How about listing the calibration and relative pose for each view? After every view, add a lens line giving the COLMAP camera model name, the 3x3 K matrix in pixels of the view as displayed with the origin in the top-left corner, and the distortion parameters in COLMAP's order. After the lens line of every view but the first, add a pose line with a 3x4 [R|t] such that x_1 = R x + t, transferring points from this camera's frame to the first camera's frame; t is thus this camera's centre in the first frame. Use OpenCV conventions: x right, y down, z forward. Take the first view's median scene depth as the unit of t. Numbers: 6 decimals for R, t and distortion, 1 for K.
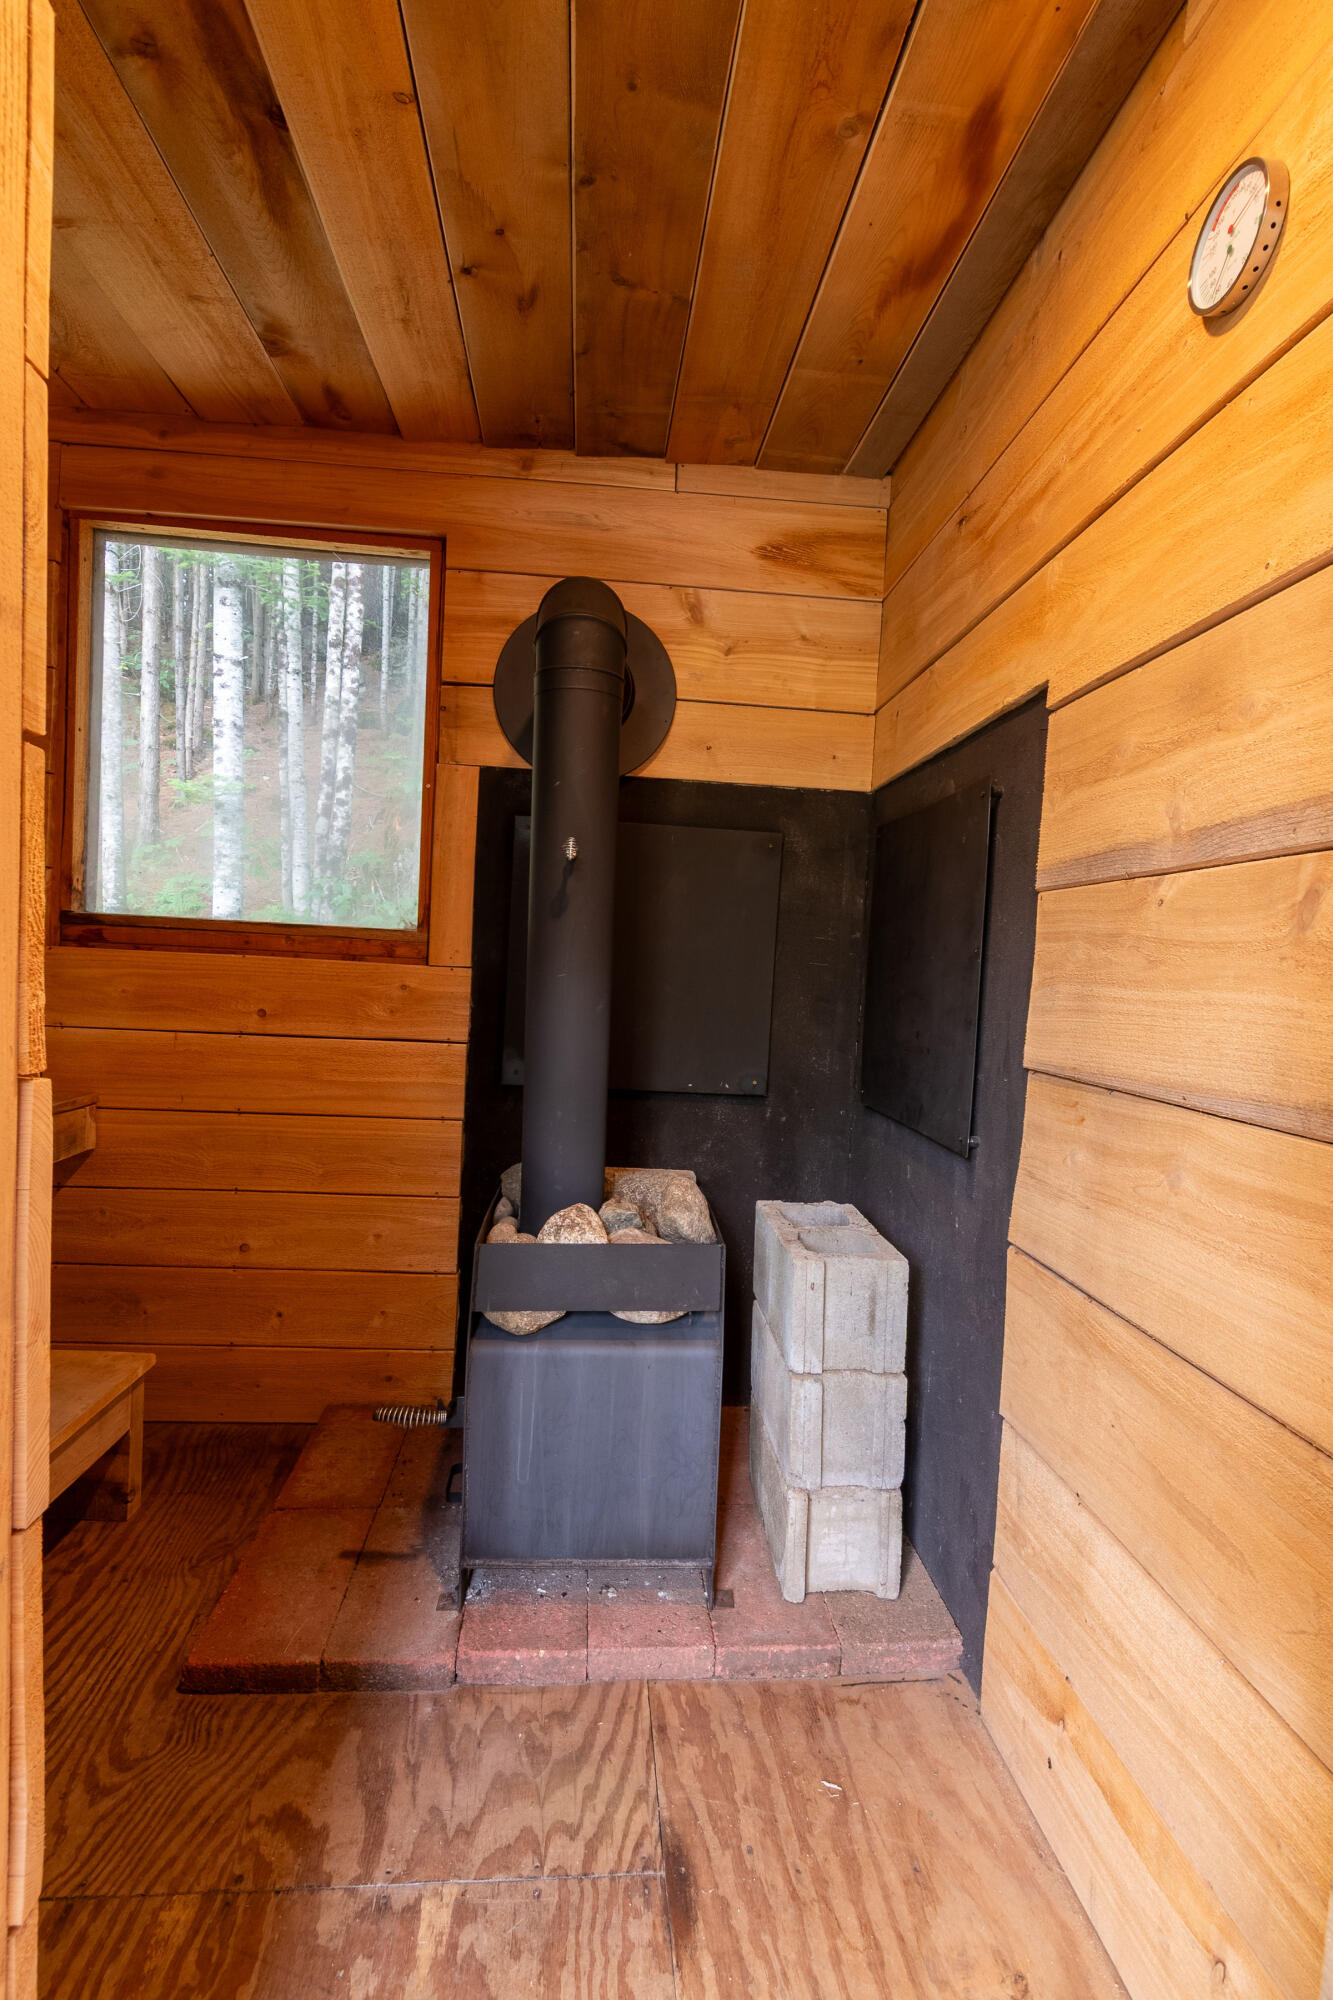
lens RADIAL K [[961.9, 0, 664.9], [0, 961.9, 1004.5], [0, 0, 1]] dist [-0.000314, 0.000773]
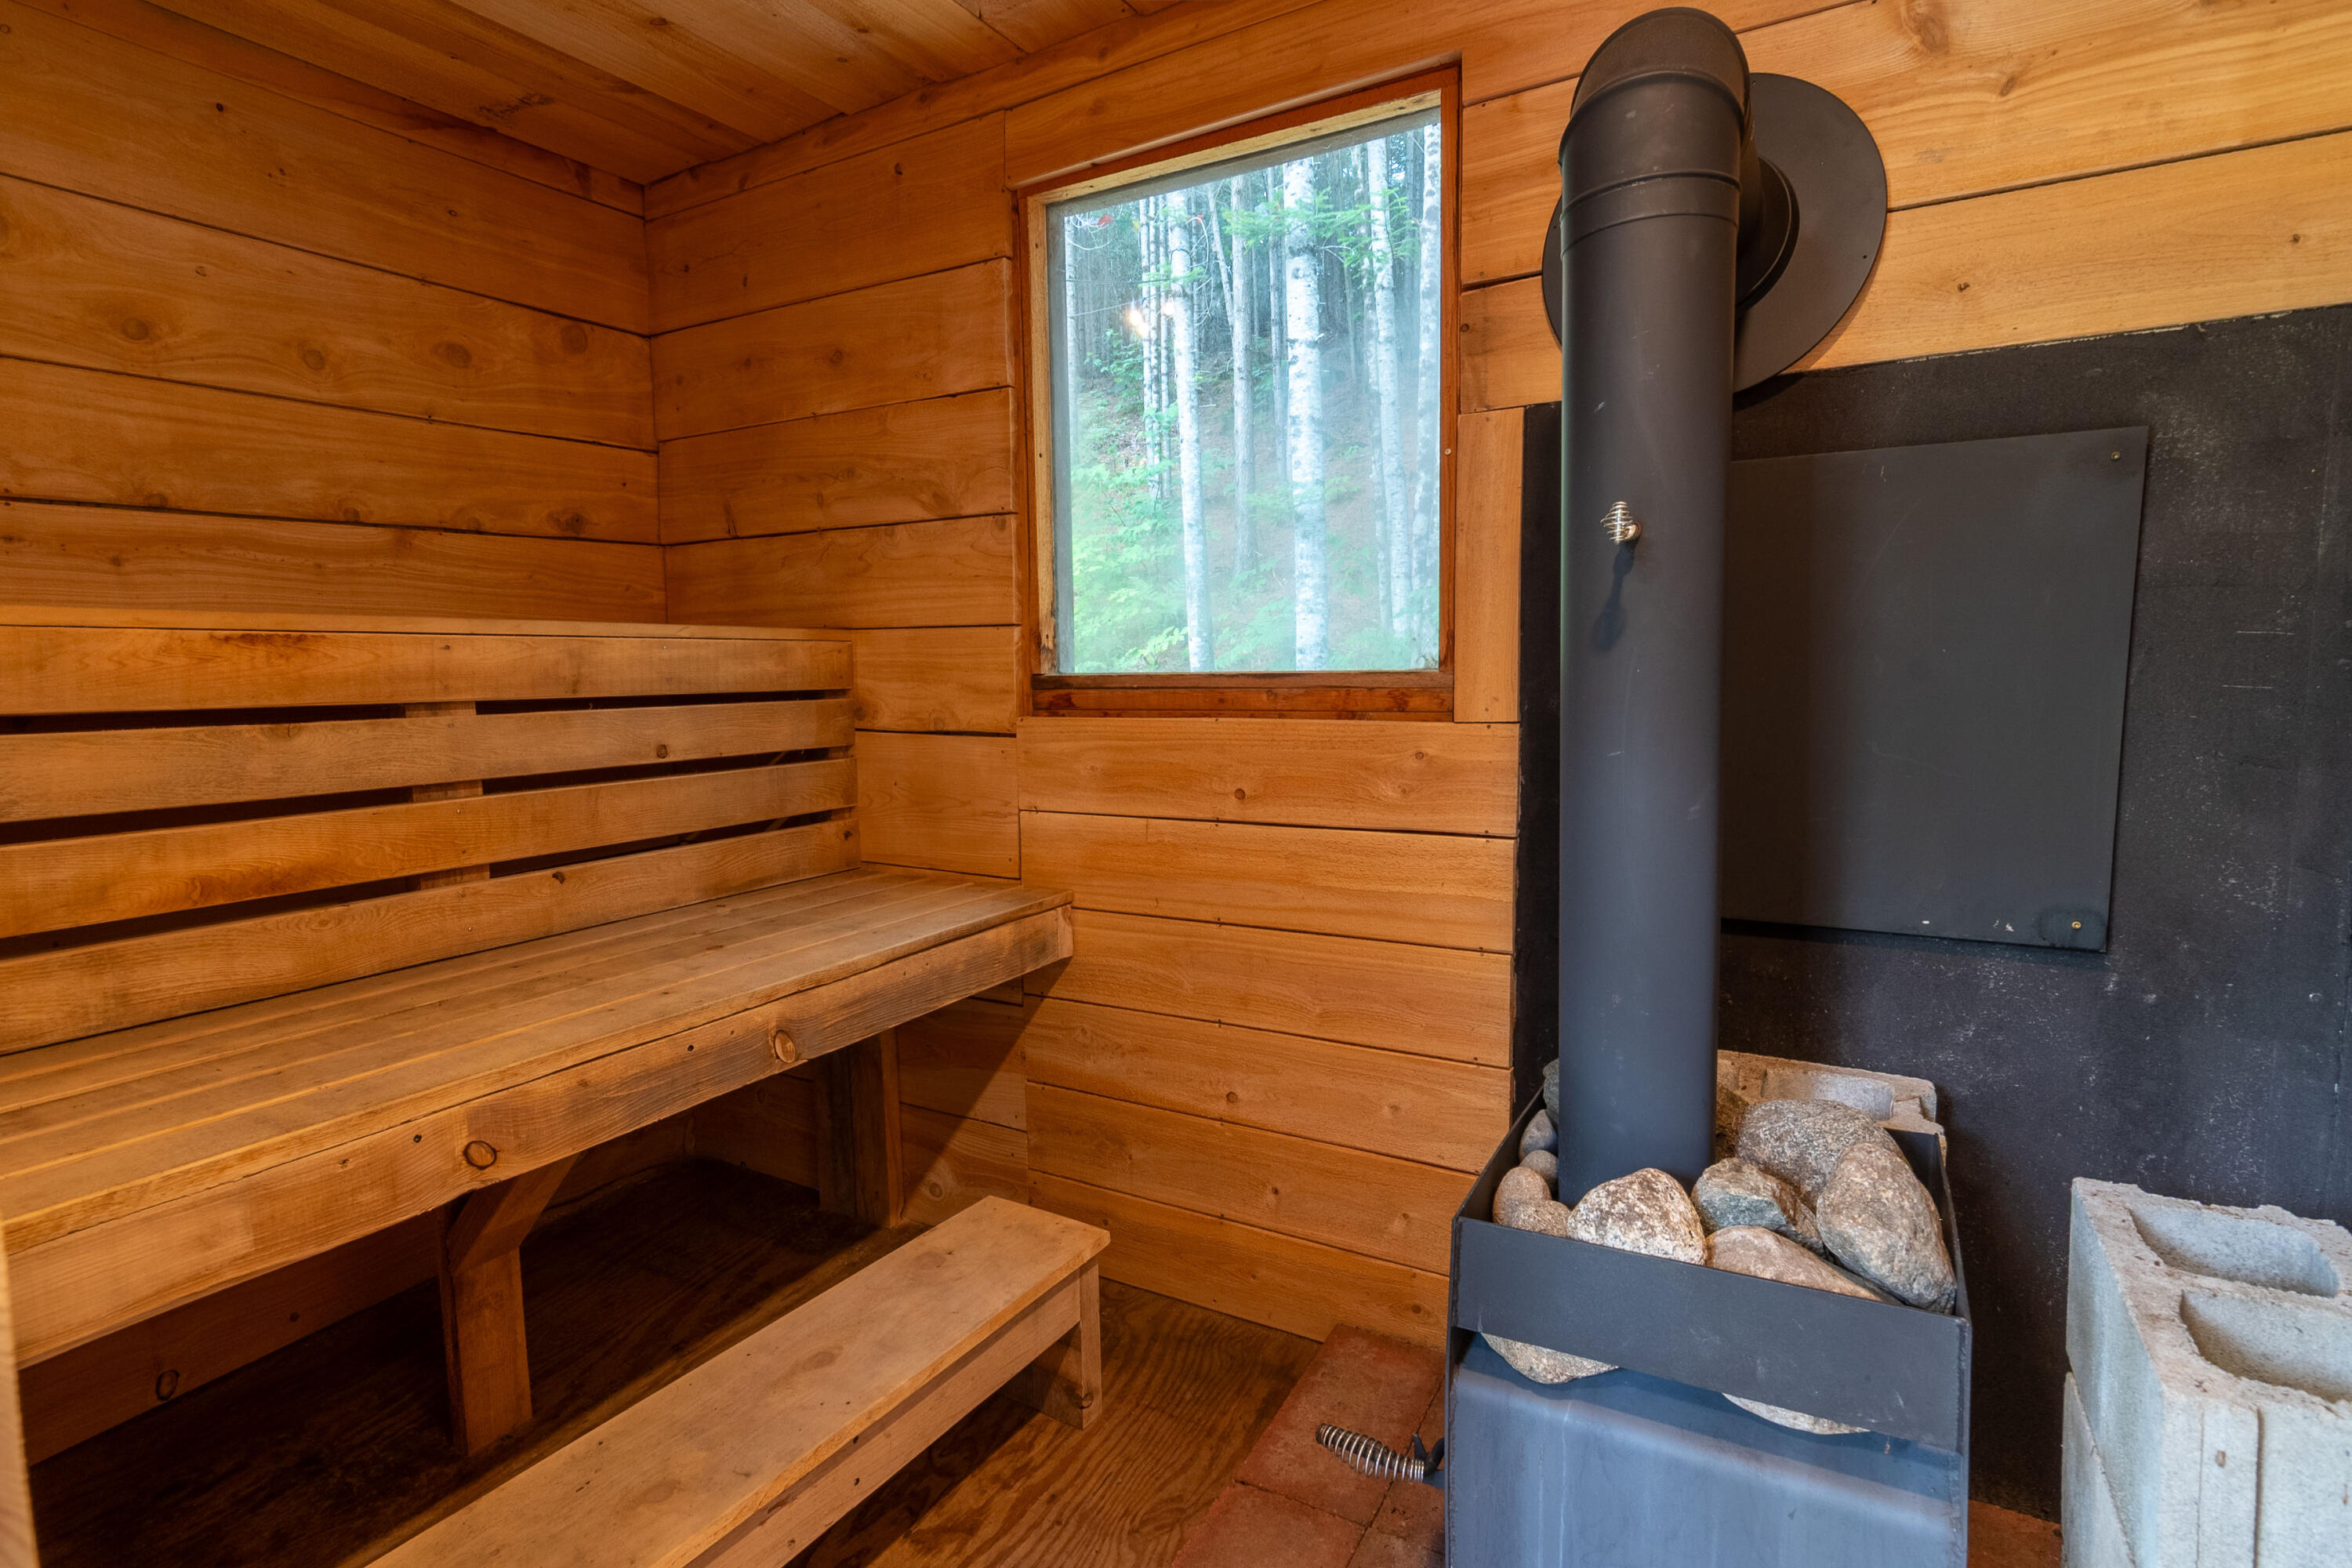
lens RADIAL K [[1131.2, 0, 1174.6], [0, 1131.2, 783.8], [0, 0, 1]] dist [-0.000314, 0.000773]
pose [[0.823434, -0.005368, -0.567387, 0.041303], [0.034456, 0.998583, 0.040558, -0.036845], [0.566365, -0.052947, 0.822452, 0.241510]]
